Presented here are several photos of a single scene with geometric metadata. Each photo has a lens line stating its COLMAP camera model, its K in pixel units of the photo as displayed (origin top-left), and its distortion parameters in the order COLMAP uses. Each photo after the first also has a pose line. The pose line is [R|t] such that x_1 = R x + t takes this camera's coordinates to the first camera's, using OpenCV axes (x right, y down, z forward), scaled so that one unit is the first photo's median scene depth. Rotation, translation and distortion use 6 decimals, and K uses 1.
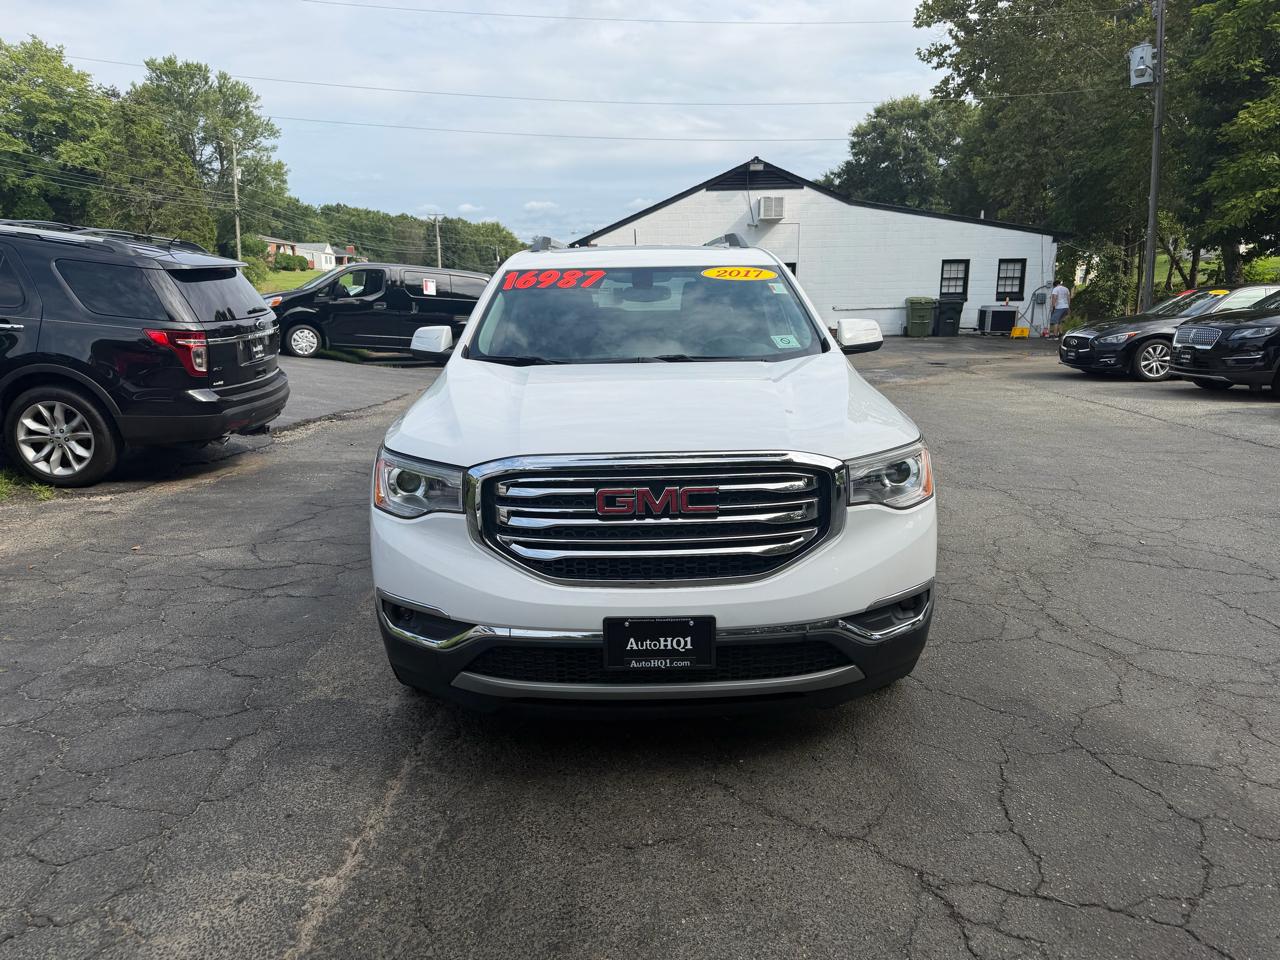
lens RADIAL K [[899.0, 0, 645.5], [0, 899.0, 482.4], [0, 0, 1]] dist [0.022879, -0.029974]
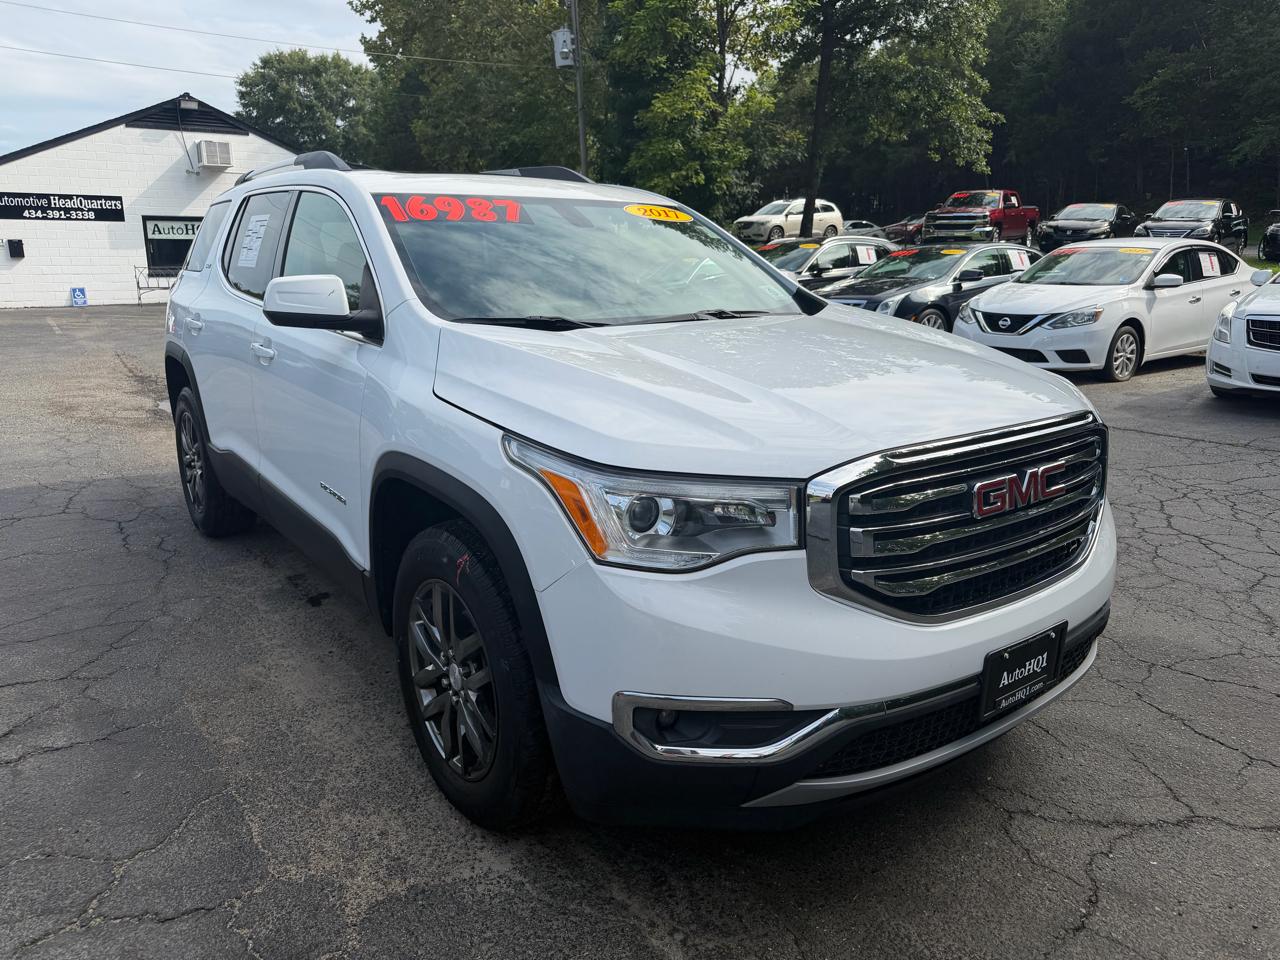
lens RADIAL K [[901.4, 0, 640.0], [0, 901.4, 480.0], [0, 0, 1]] dist [0.003284, -0.005643]
pose [[0.812802, -0.126994, 0.568529, -0.053953], [0.107390, 0.991887, 0.068029, -0.005784], [-0.572556, 0.005760, 0.819846, 0.042633]]
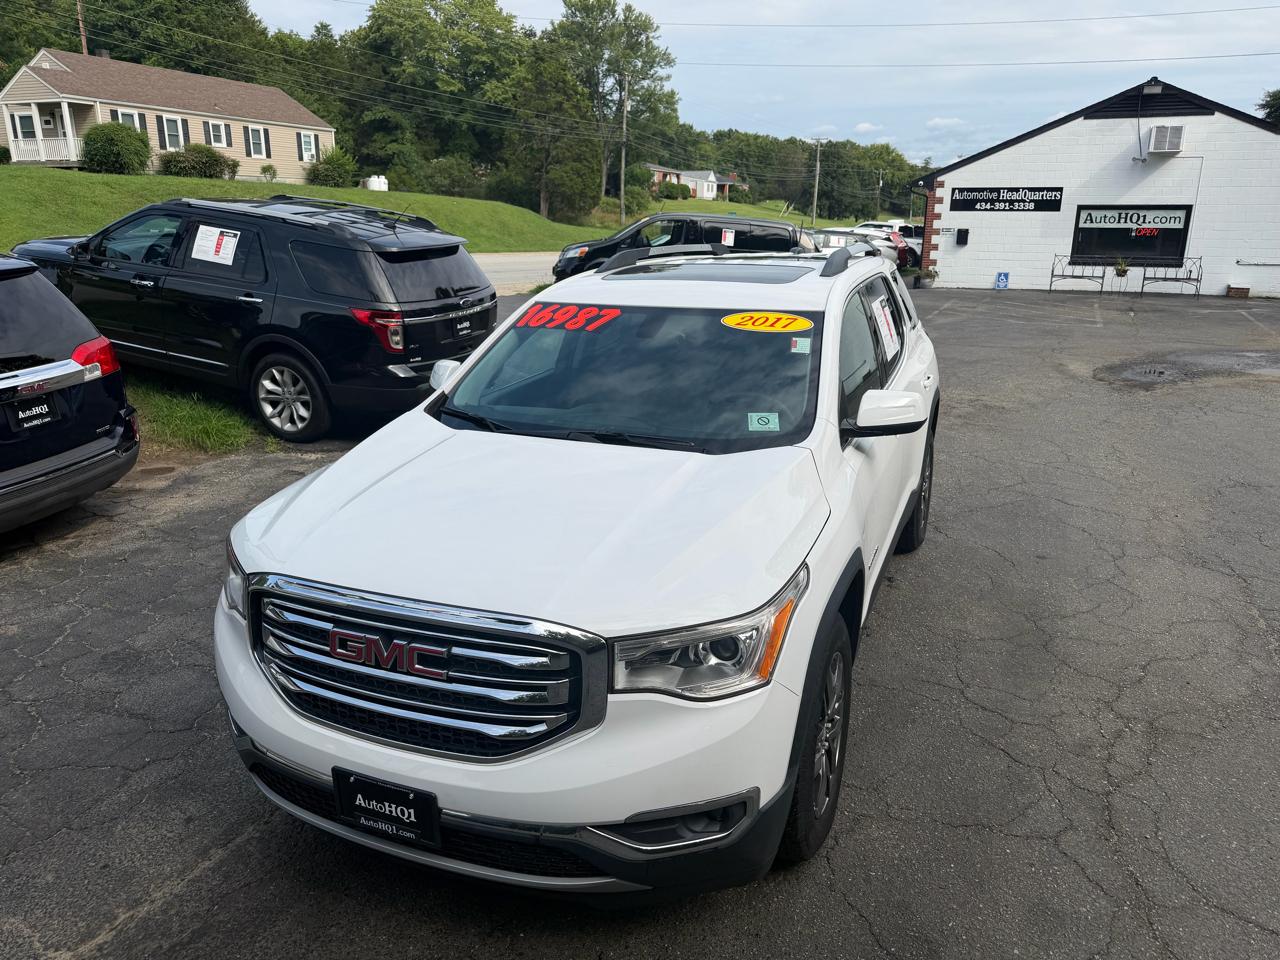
lens RADIAL K [[899.0, 0, 645.5], [0, 899.0, 482.4], [0, 0, 1]] dist [0.022879, -0.029974]
pose [[0.918568, 0.126699, -0.374407, 0.043777], [-0.097079, 0.990536, 0.097024, -0.020398], [0.383157, -0.052776, 0.922174, 0.022061]]
